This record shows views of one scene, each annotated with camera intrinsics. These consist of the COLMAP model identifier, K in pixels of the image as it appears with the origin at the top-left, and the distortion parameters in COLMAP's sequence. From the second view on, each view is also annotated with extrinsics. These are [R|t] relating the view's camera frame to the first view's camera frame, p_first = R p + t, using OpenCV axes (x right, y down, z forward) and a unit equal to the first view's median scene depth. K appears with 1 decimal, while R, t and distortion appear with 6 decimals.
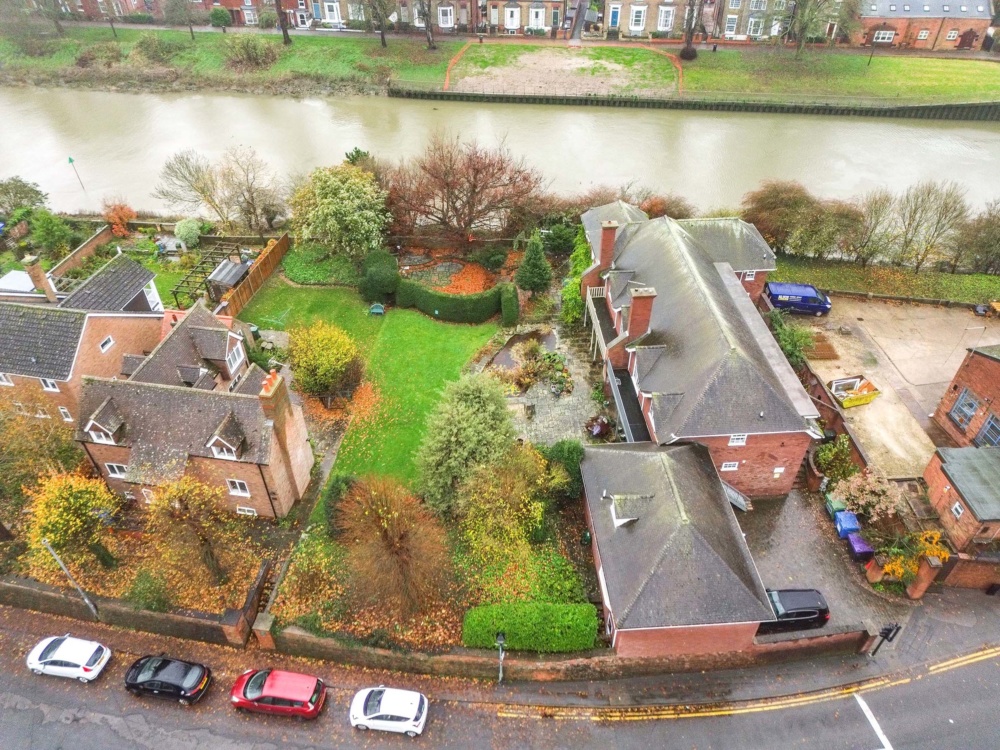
lens RADIAL K [[702.3, 0, 500.0], [0, 702.3, 375.0], [0, 0, 1]] dist [0.052417, -0.038391]
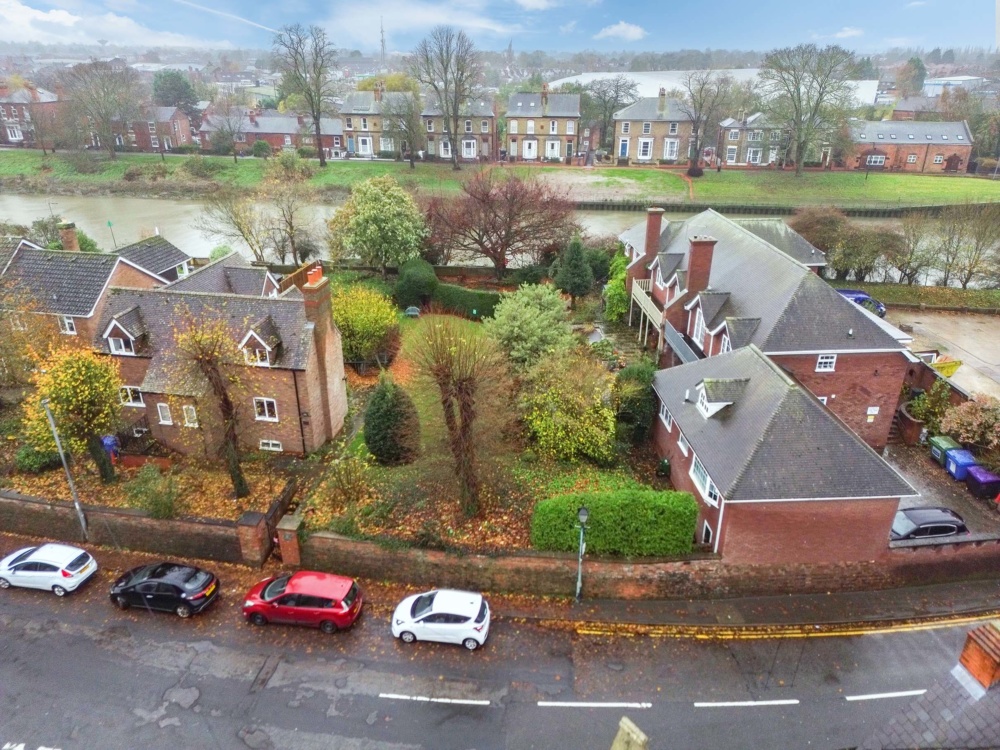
lens RADIAL K [[697.6, 0, 500.0], [0, 697.6, 375.0], [0, 0, 1]] dist [0.080185, -0.082380]
pose [[0.999948, 0.009870, 0.002414, -0.083718], [-0.008860, 0.963261, -0.268420, 0.367030], [-0.004974, 0.268385, 0.963299, 0.146521]]
